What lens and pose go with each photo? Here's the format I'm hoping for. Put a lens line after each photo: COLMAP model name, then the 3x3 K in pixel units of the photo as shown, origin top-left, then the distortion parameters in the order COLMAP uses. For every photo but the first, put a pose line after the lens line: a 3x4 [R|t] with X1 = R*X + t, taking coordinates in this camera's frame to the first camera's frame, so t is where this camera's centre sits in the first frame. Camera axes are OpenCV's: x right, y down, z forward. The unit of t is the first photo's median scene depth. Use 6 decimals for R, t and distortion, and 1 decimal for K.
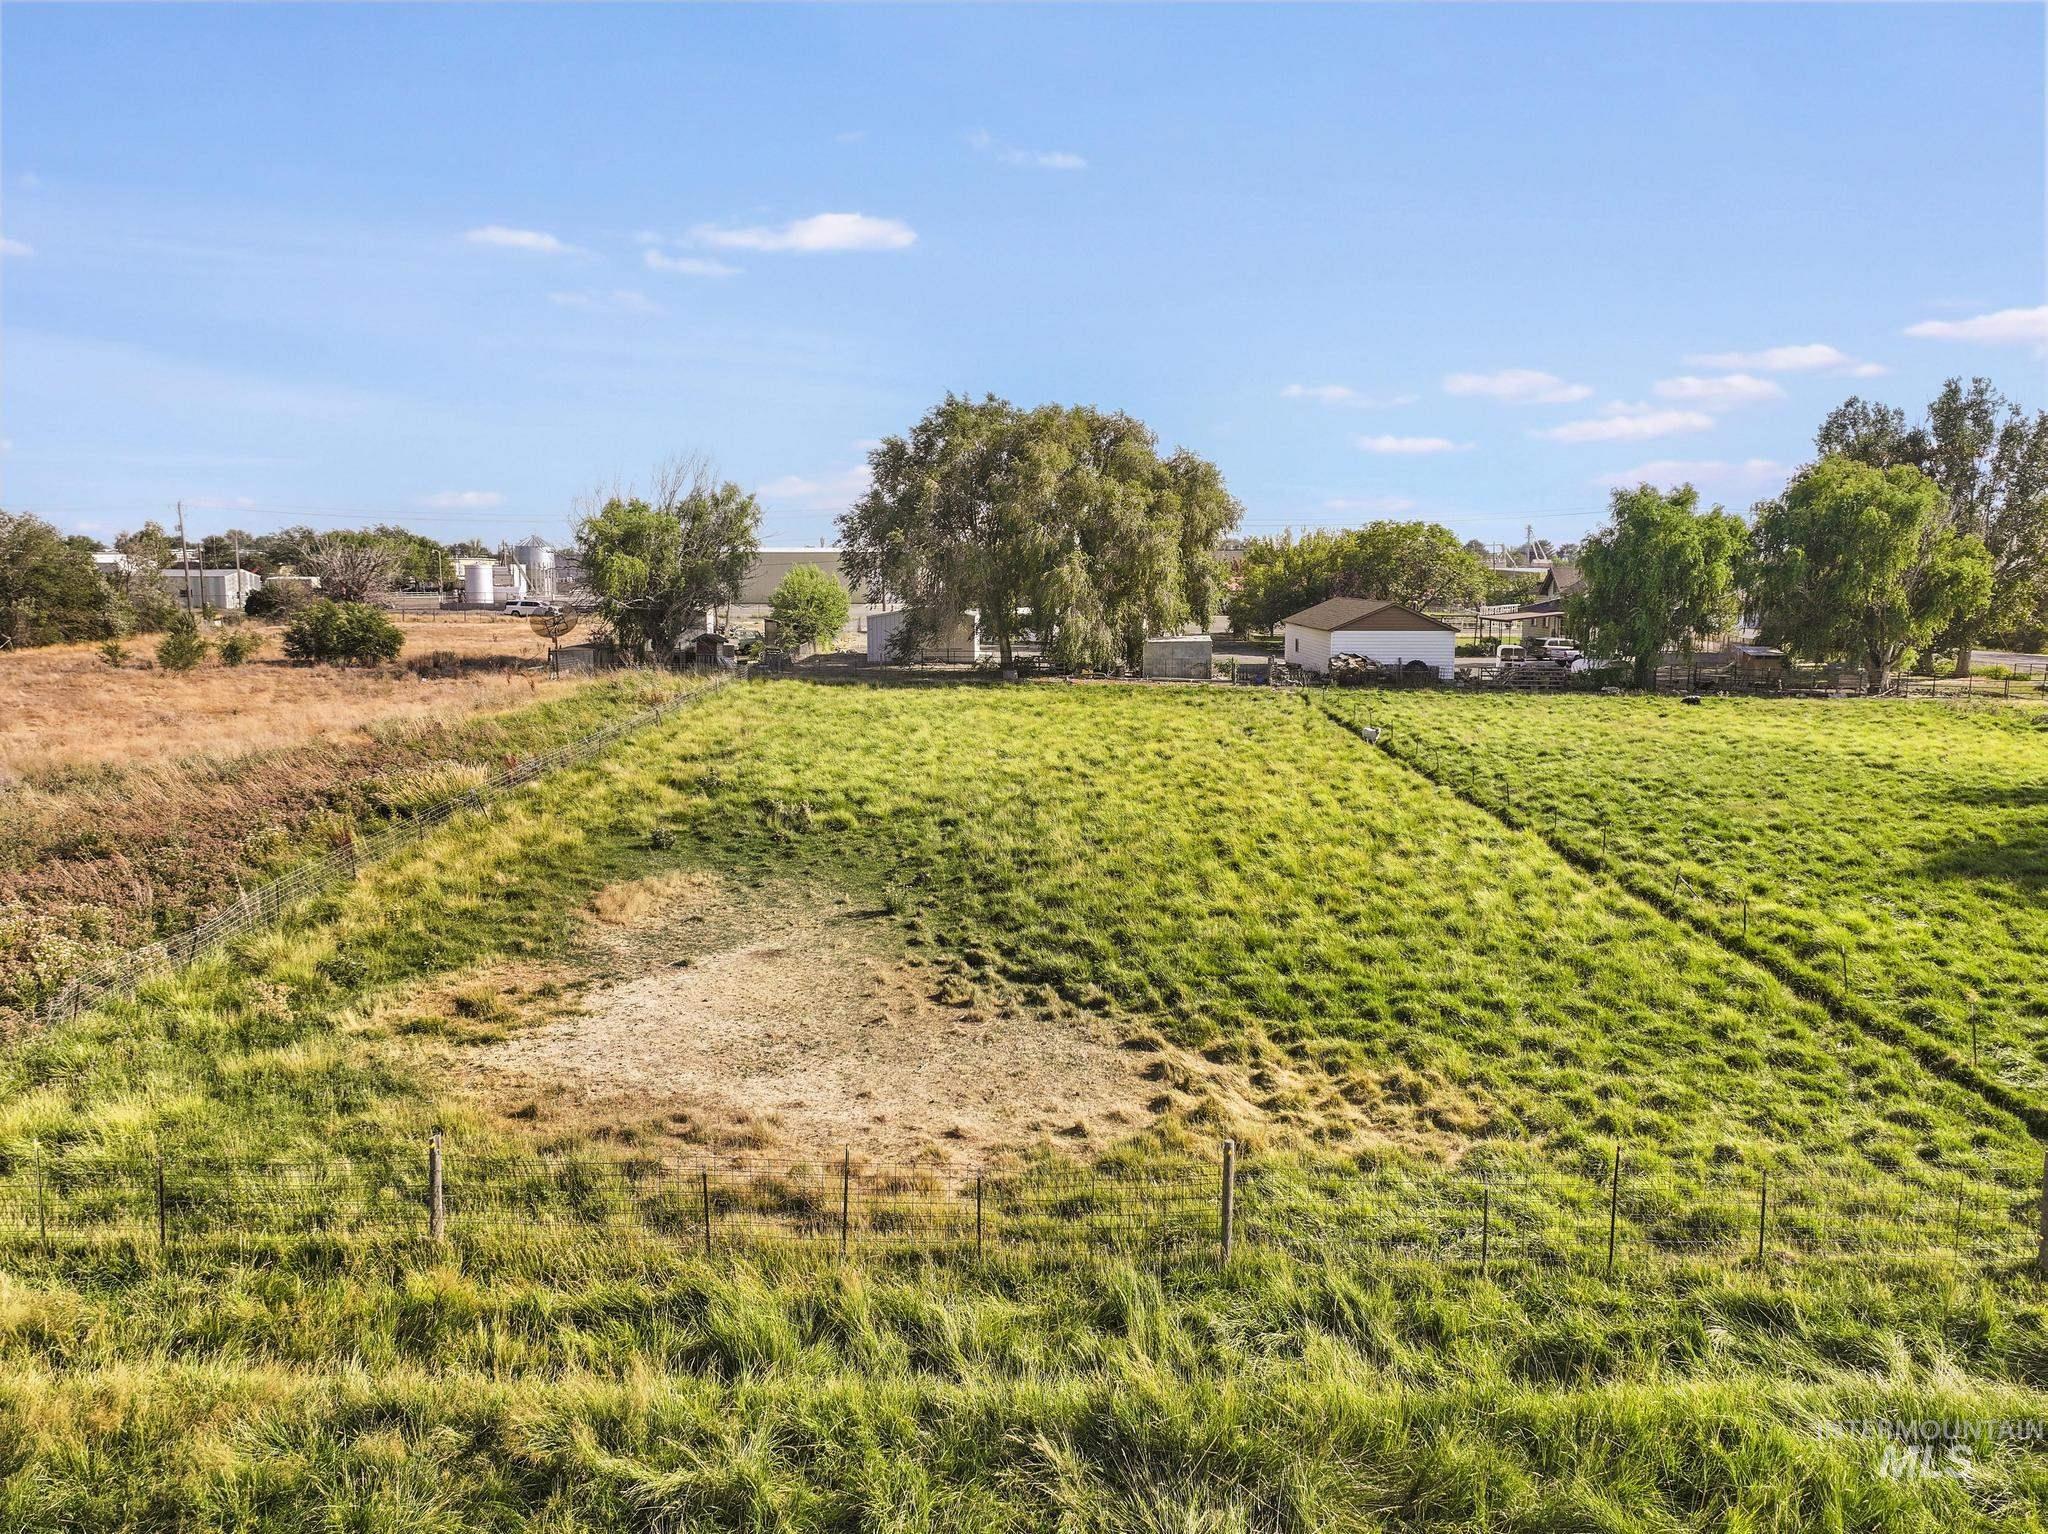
lens RADIAL K [[1445.8, 0, 1037.0], [0, 1445.8, 792.8], [0, 0, 1]] dist [0.010304, -0.003123]
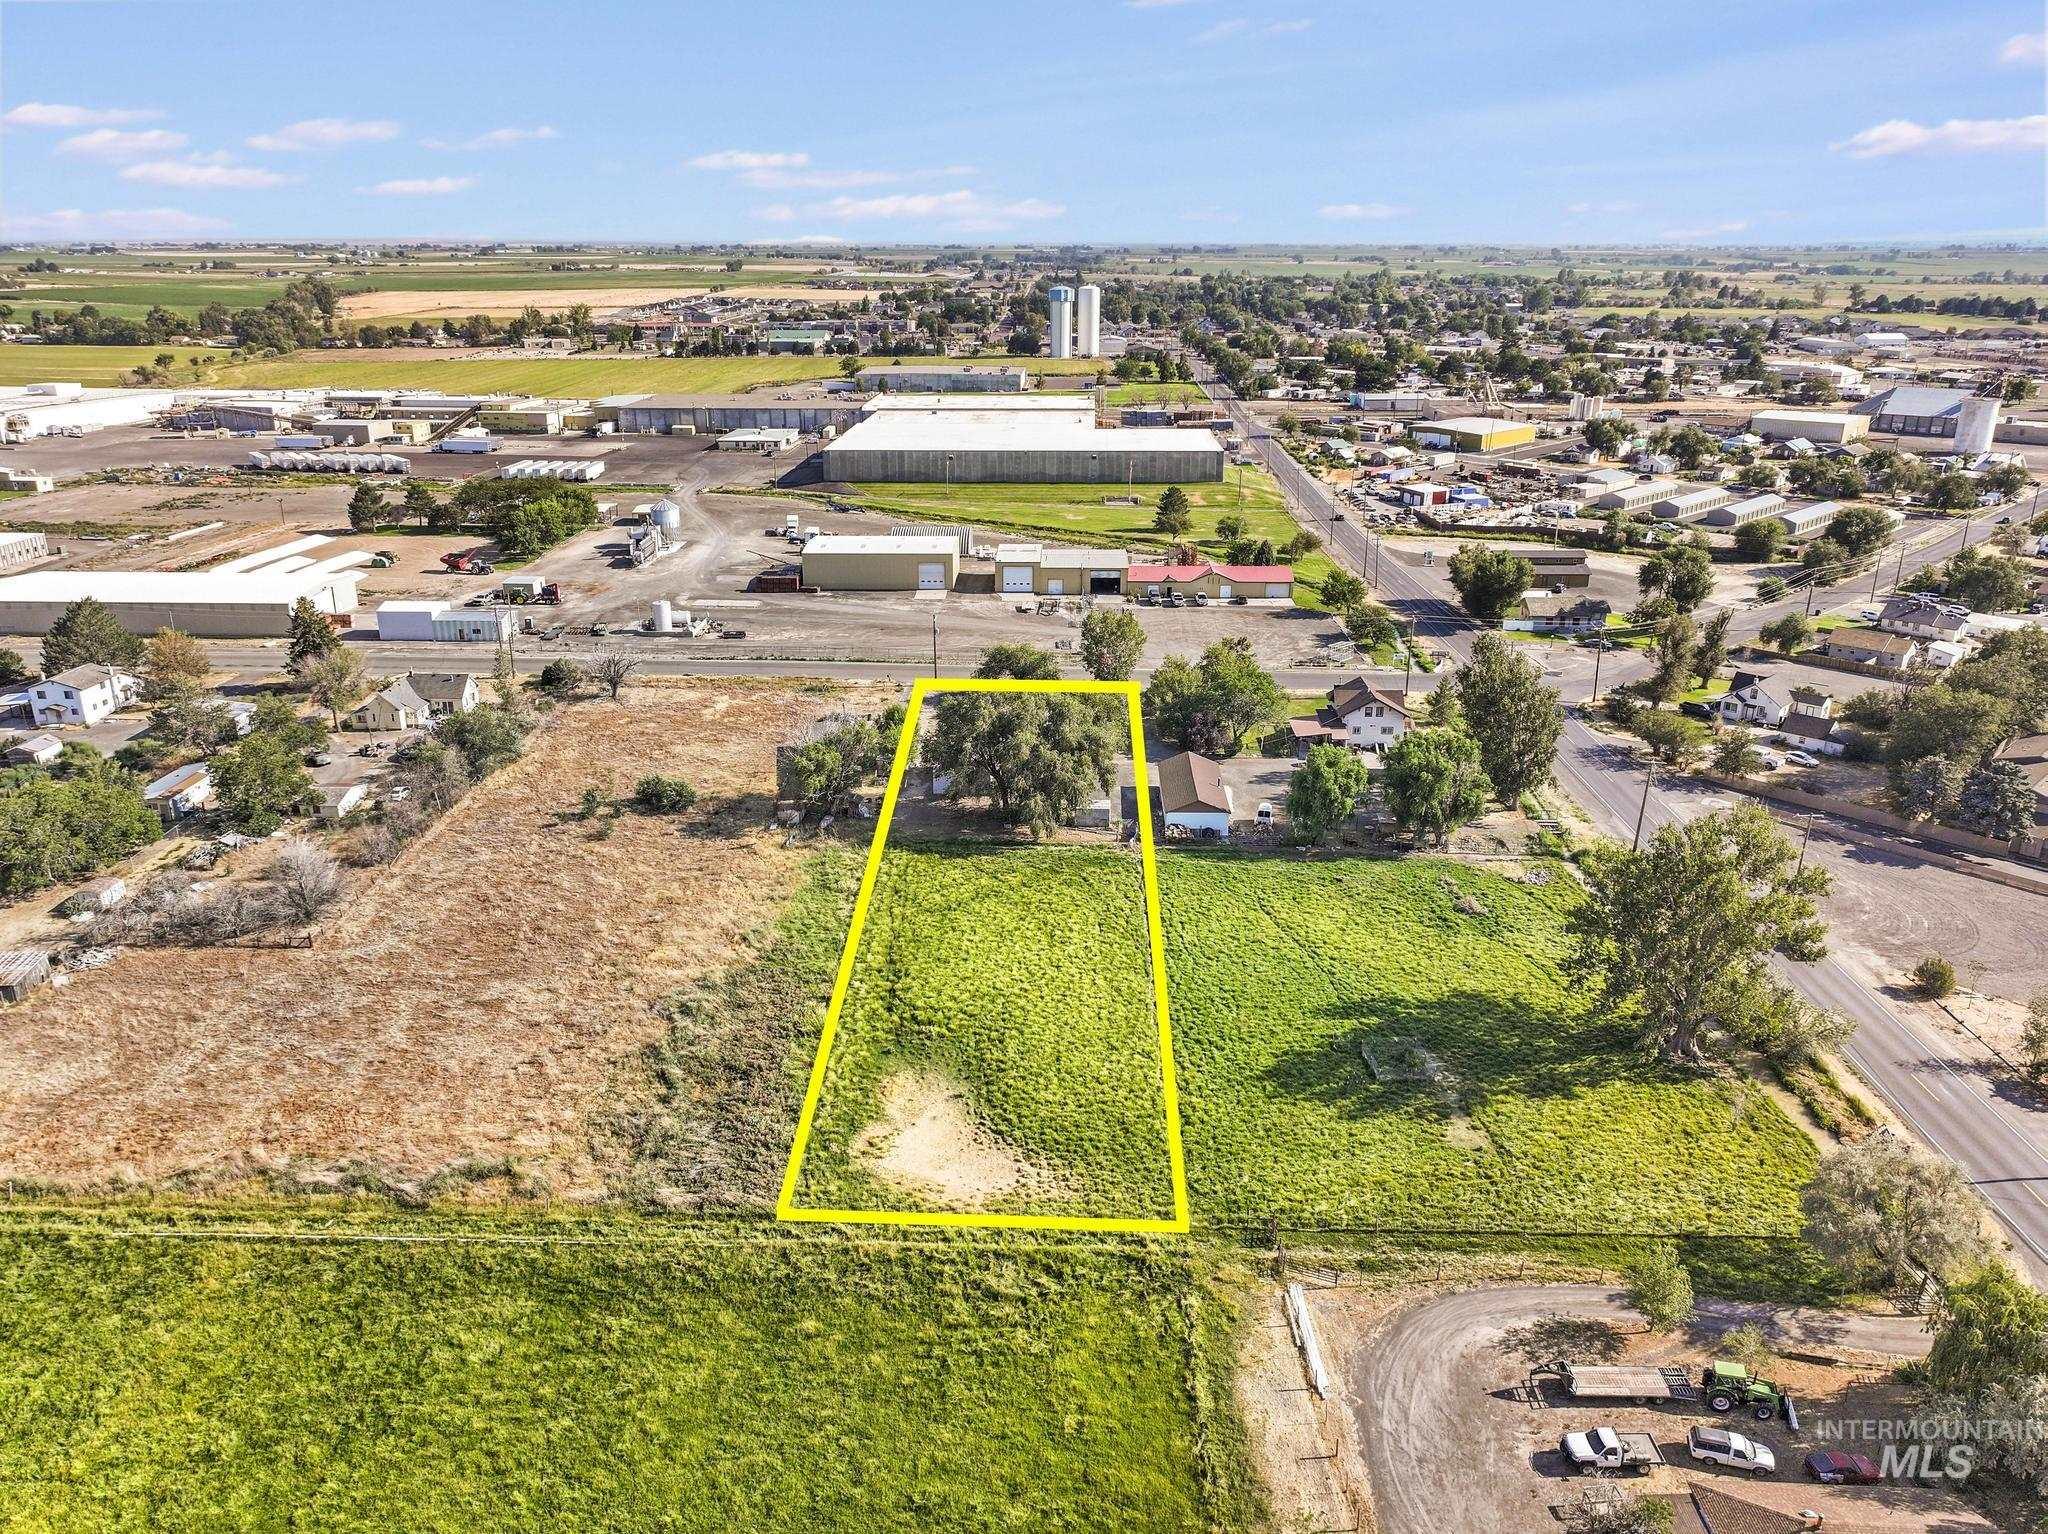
lens RADIAL K [[1445.8, 0, 1037.0], [0, 1445.8, 792.8], [0, 0, 1]] dist [0.010304, -0.003123]
pose [[0.999793, 0.010520, -0.017438, 0.058623], [-0.006324, 0.974291, 0.225203, -0.592904], [0.019359, -0.225046, 0.974156, -0.961730]]
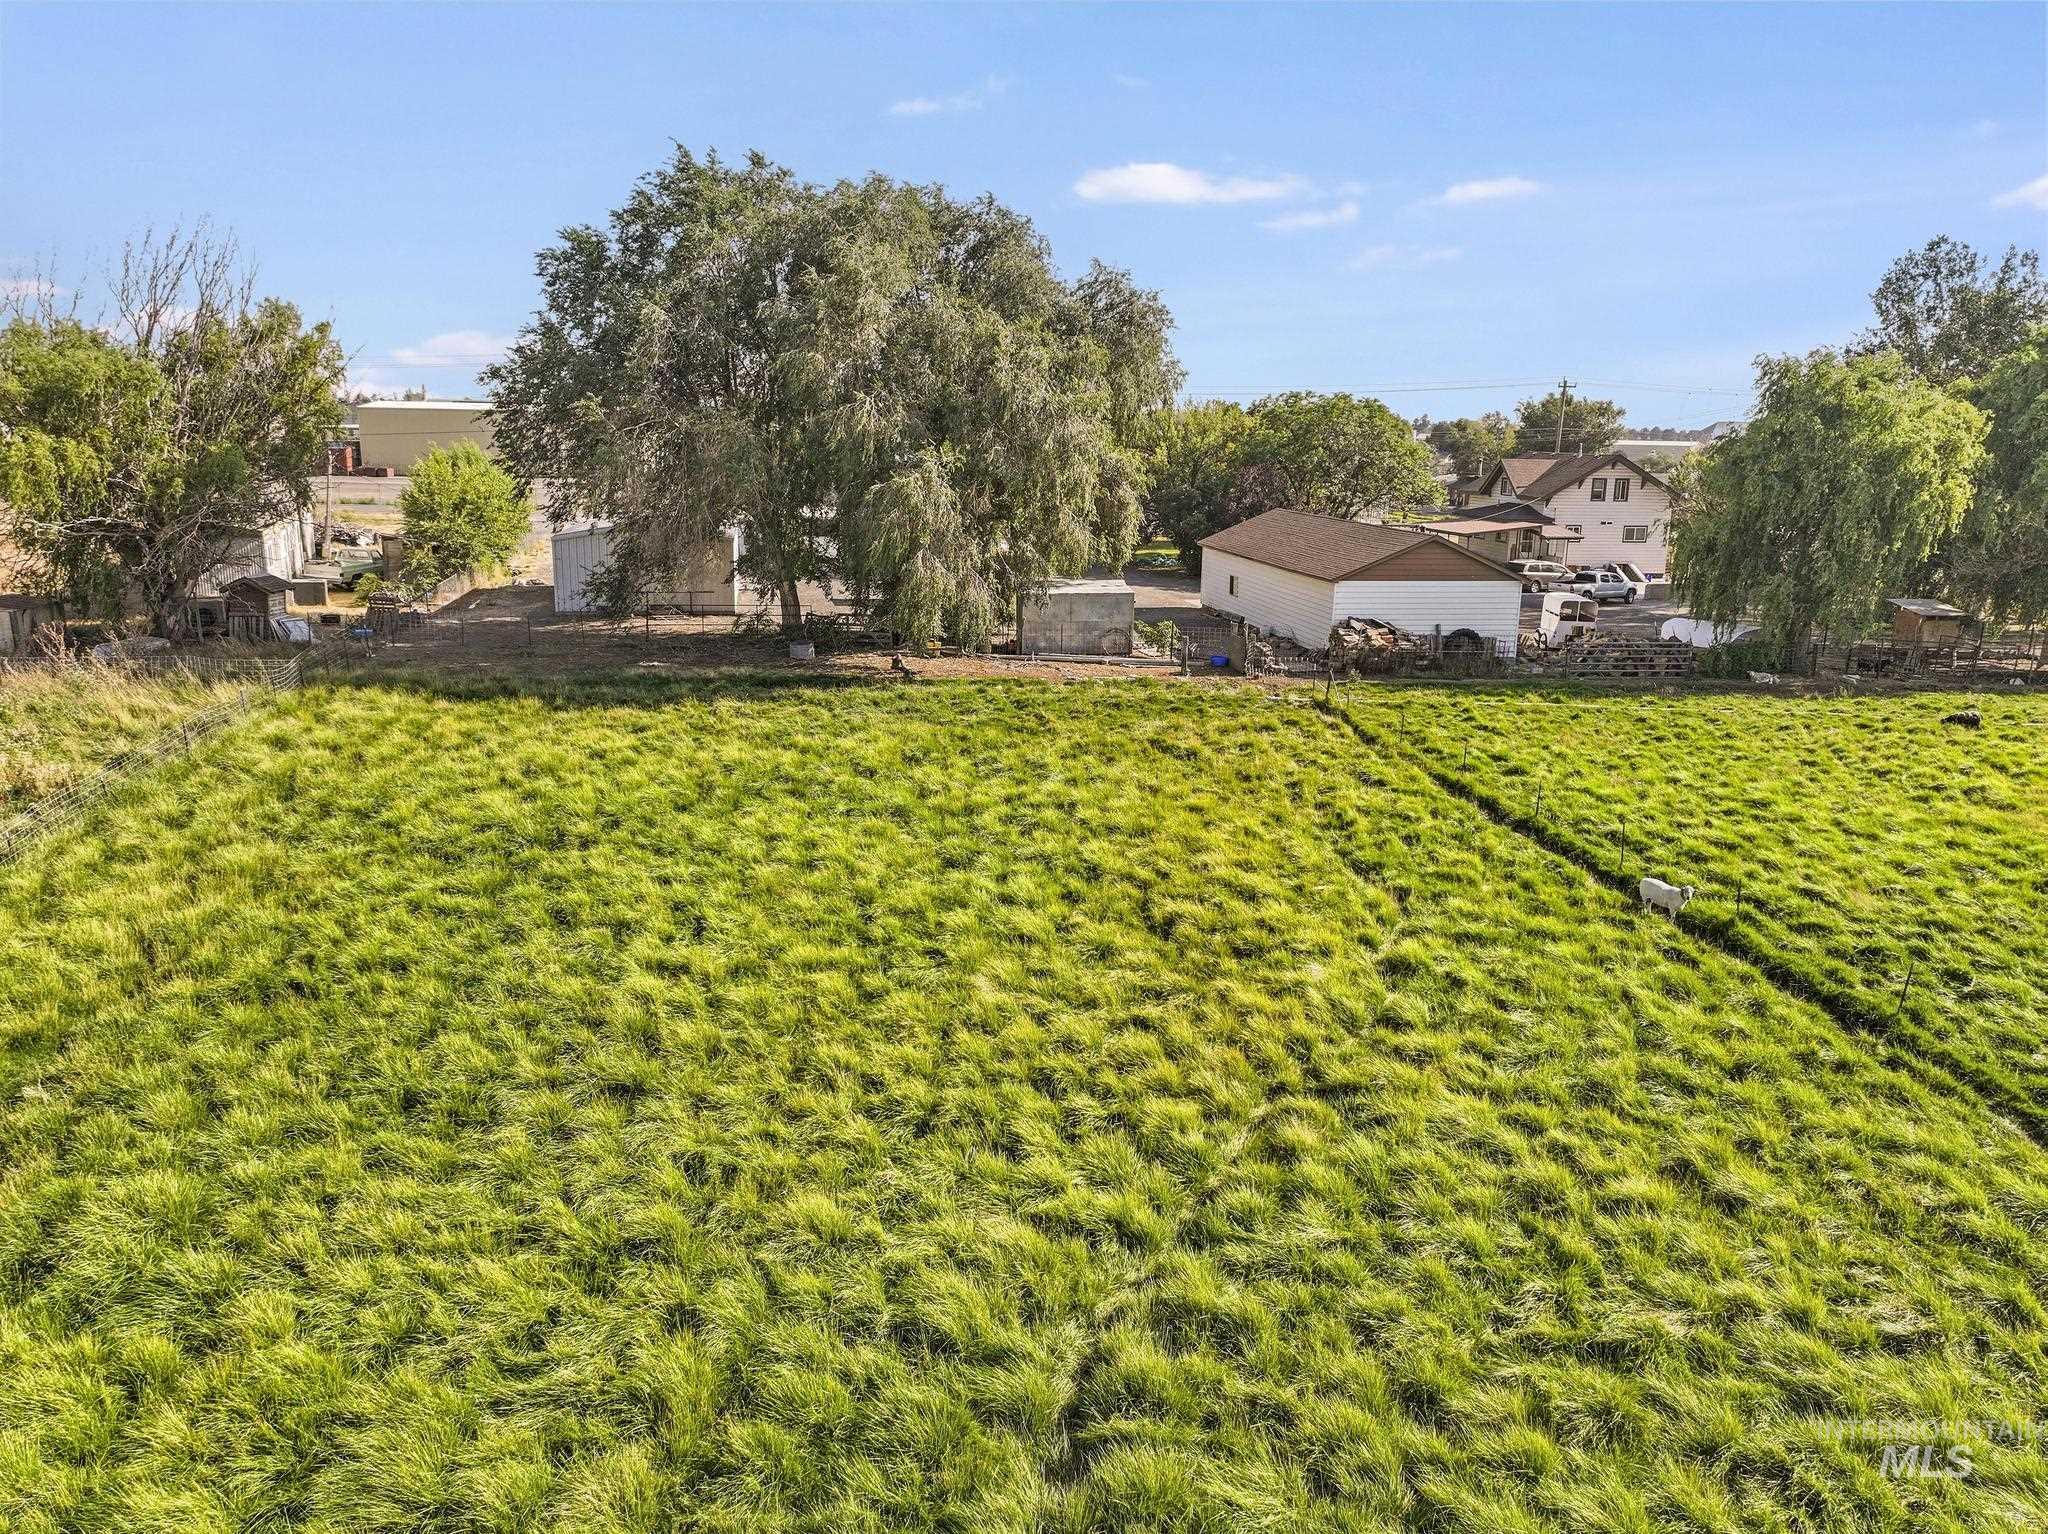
lens RADIAL K [[1406.7, 0, 1024.0], [0, 1406.7, 767.0], [0, 0, 1]] dist [0.005145, 0.002633]
pose [[0.985038, -0.022528, 0.170861, -0.029400], [0.007923, 0.996291, 0.085685, -0.085542], [-0.172158, -0.083049, 0.981562, 0.432192]]
